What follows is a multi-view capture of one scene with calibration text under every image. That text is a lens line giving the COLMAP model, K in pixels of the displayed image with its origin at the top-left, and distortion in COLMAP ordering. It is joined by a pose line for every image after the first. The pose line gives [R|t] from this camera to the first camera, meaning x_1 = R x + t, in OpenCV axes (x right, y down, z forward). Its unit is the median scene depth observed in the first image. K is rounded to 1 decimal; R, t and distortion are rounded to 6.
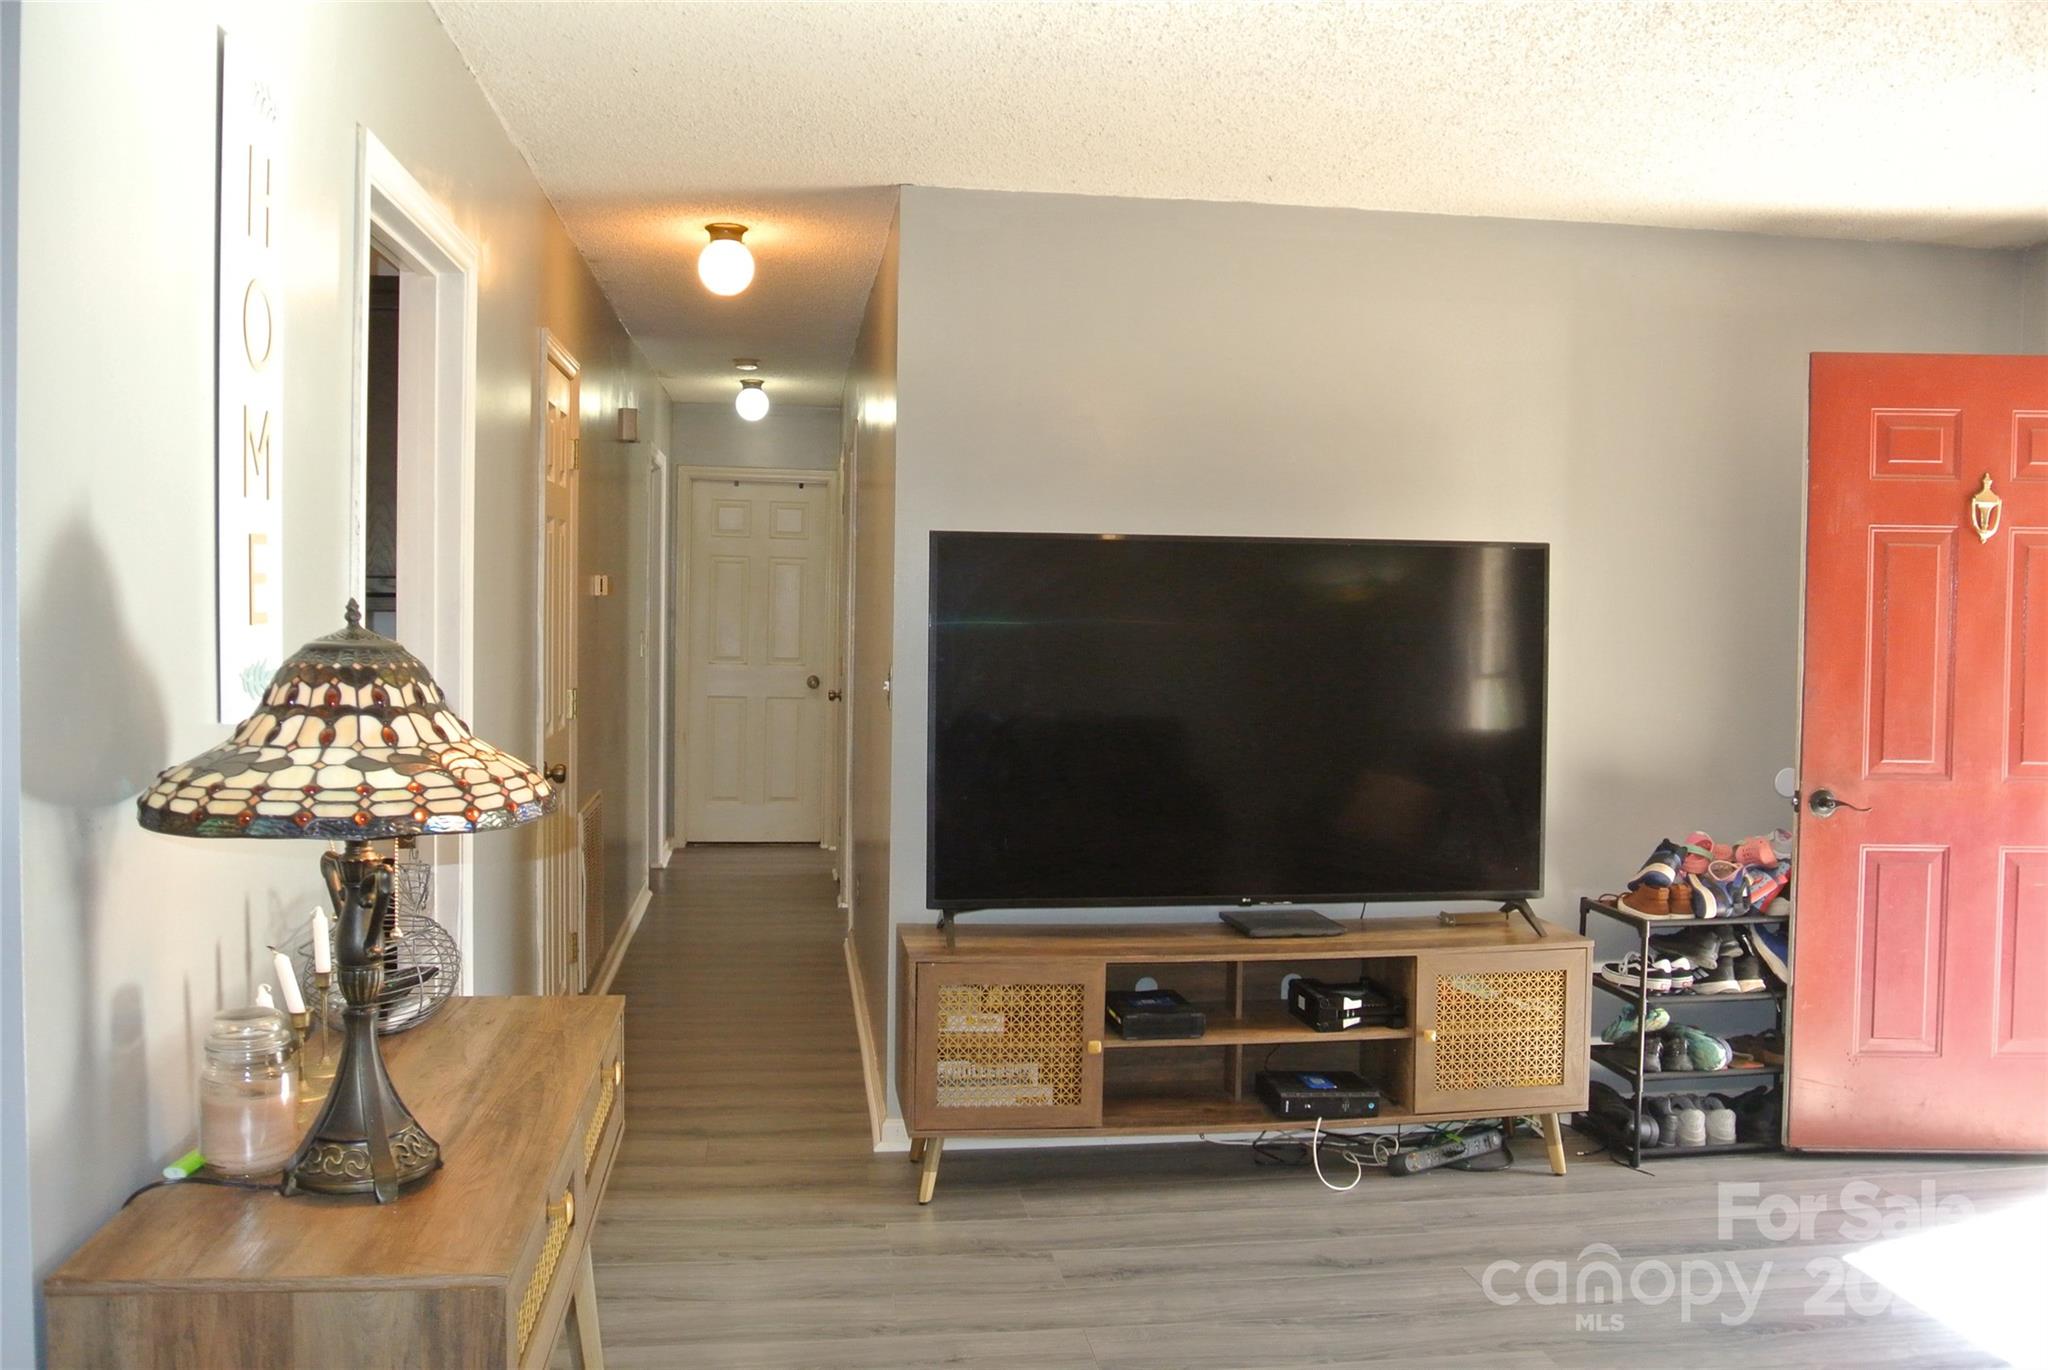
lens RADIAL K [[1693.1, 0, 1017.1], [0, 1693.1, 672.8], [0, 0, 1]] dist [-0.080108, 0.036437]
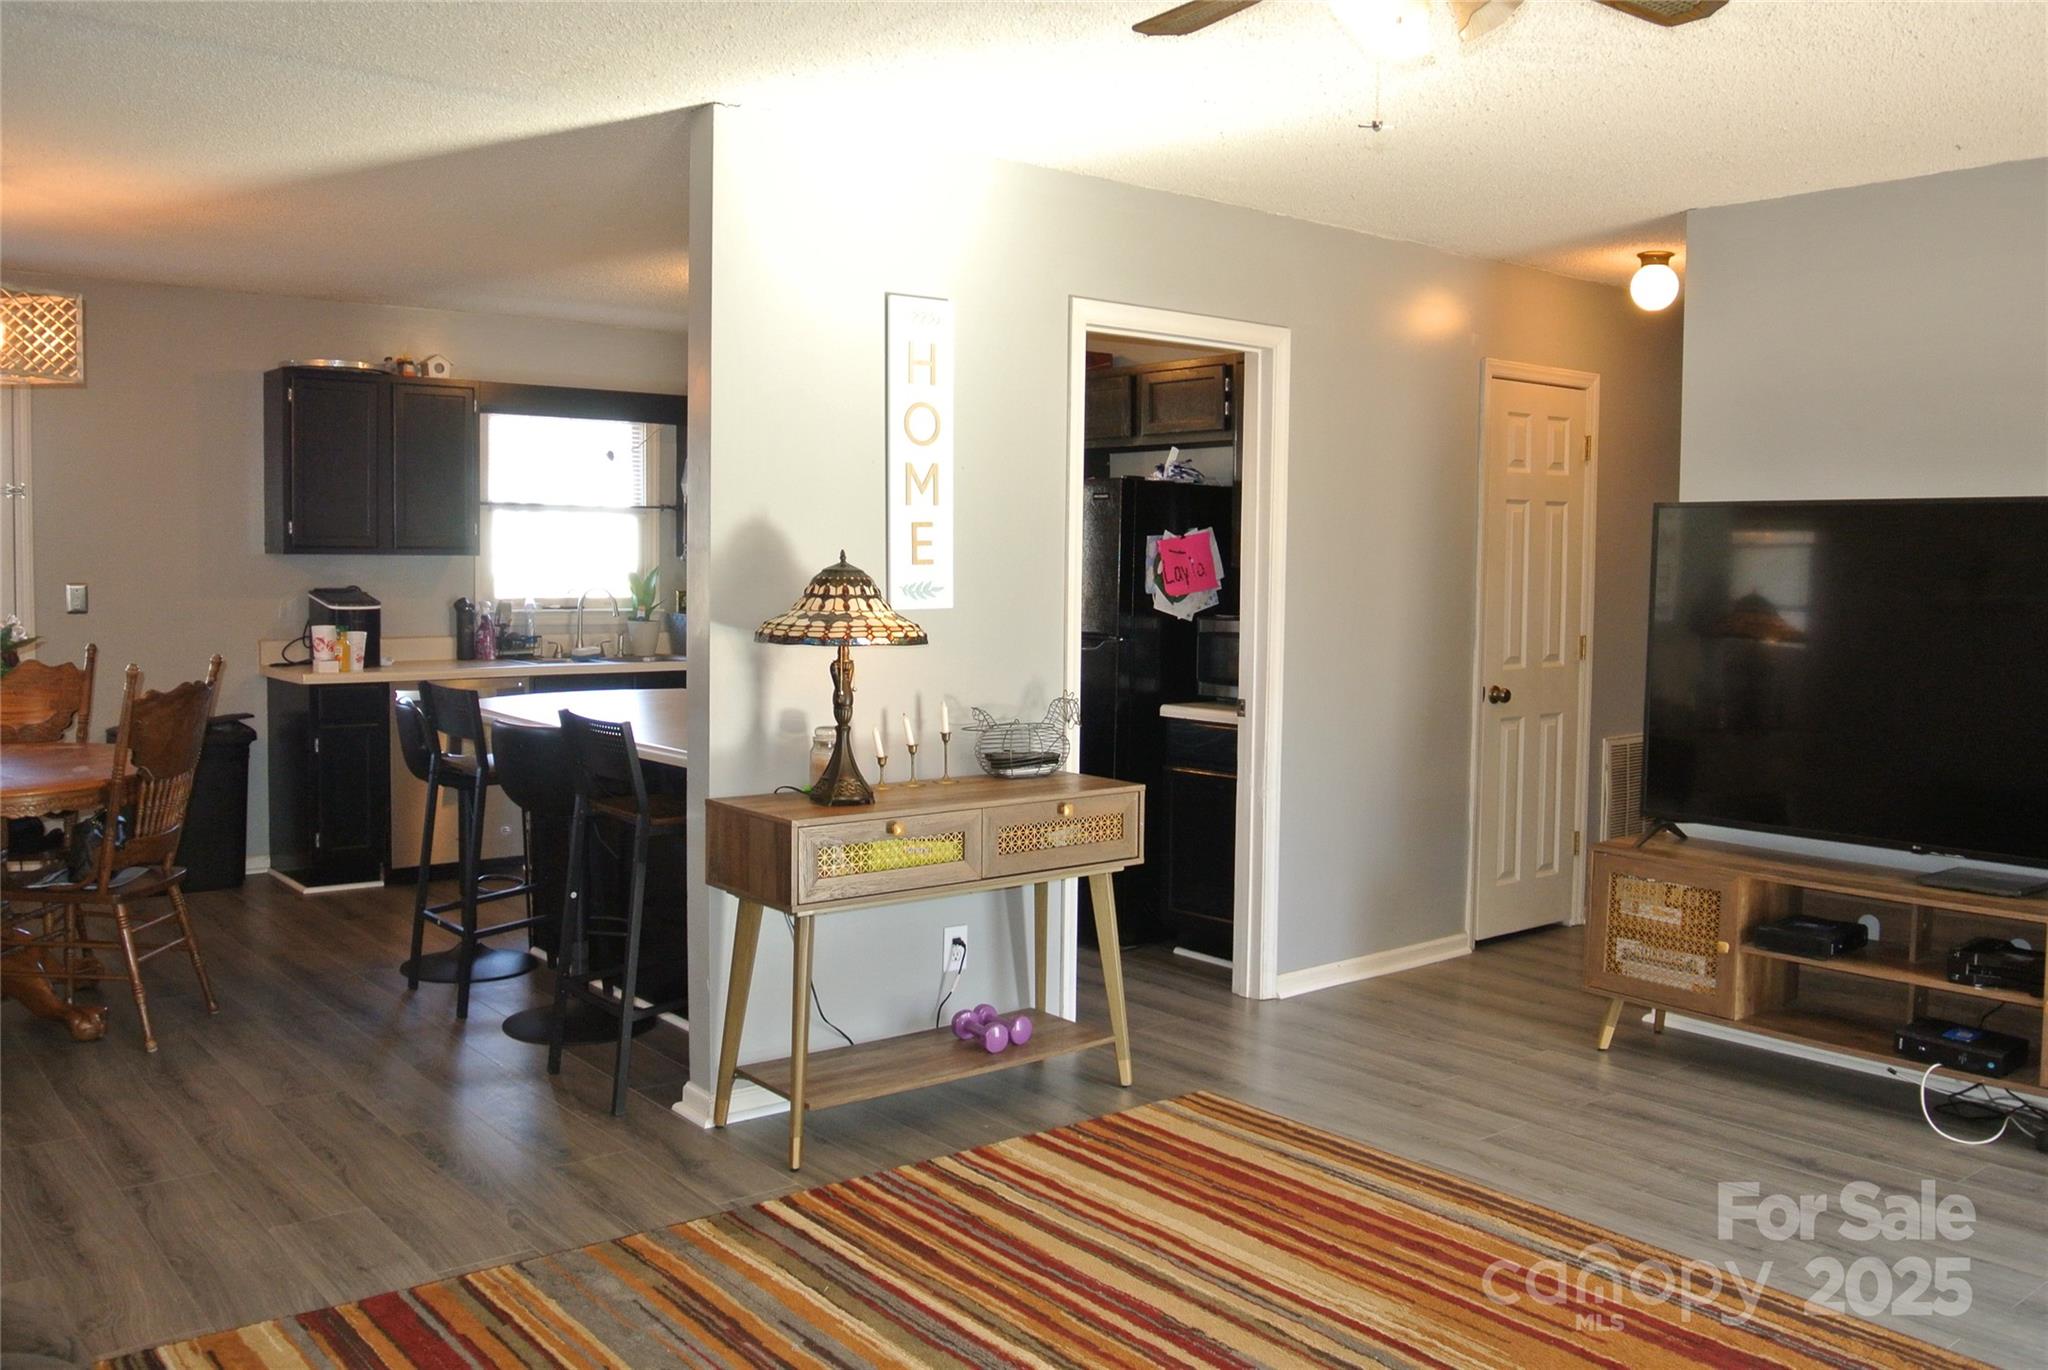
lens RADIAL K [[1693.1, 0, 1031.1], [0, 1693.1, 671.0], [0, 0, 1]] dist [-0.080108, 0.036437]
pose [[0.519725, 0.048233, -0.852971, 0.704730], [-0.041455, 0.998653, 0.031211, 0.016486], [0.853327, 0.019139, 0.521024, -0.000818]]
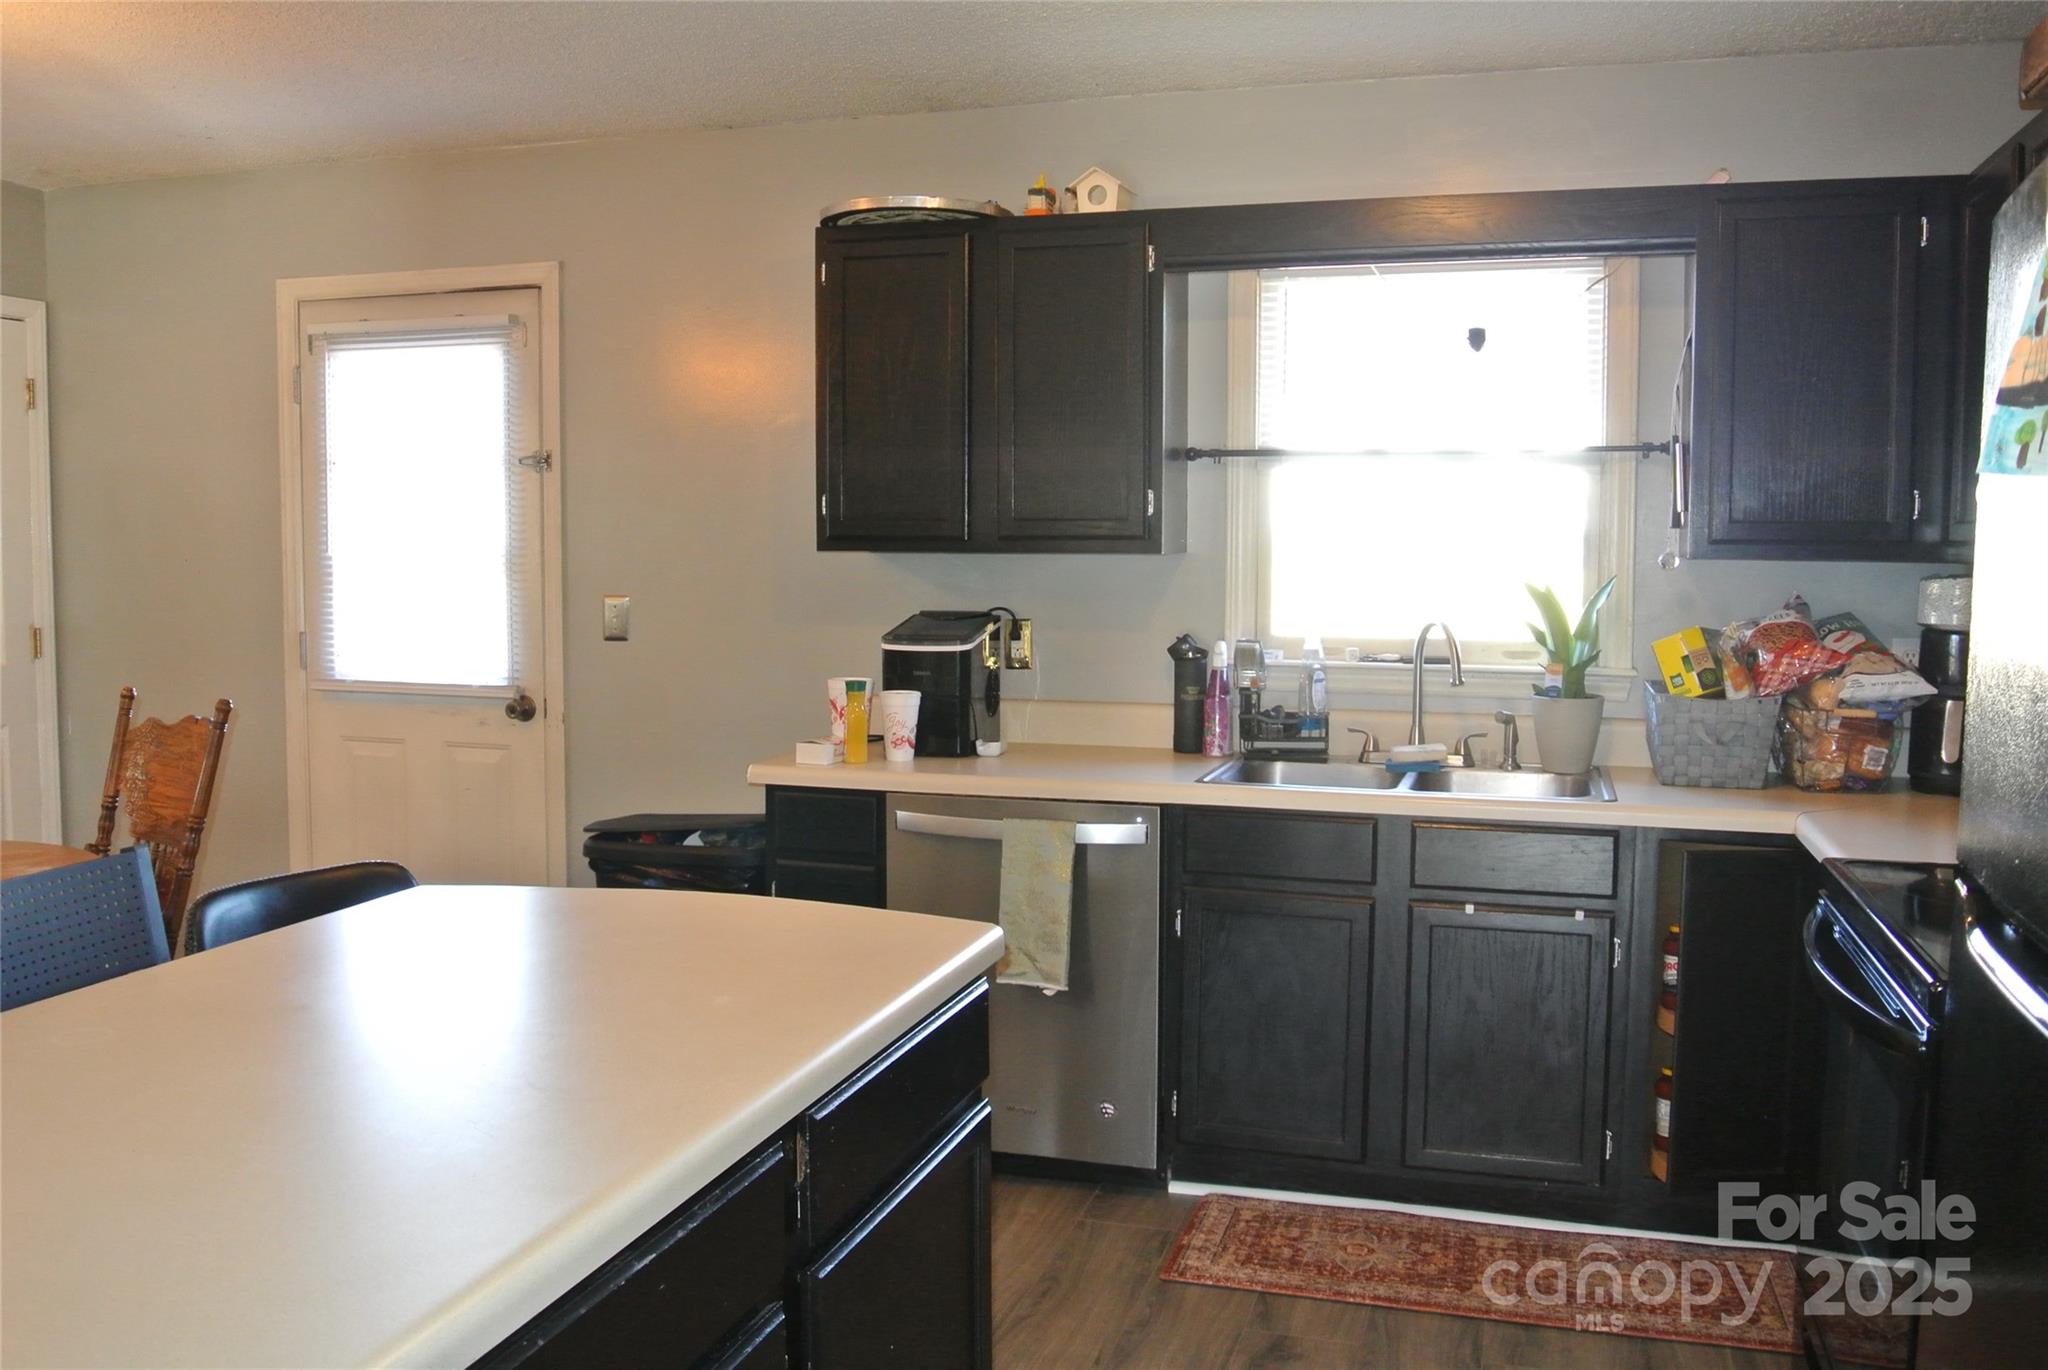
lens RADIAL K [[1693.1, 0, 1021.5], [0, 1693.1, 669.9], [0, 0, 1]] dist [-0.080108, 0.036437]
pose [[-0.424666, 0.047000, -0.904129, -0.255096], [-0.051019, 0.995822, 0.075730, -0.027896], [0.903911, 0.078288, -0.420494, 0.737526]]
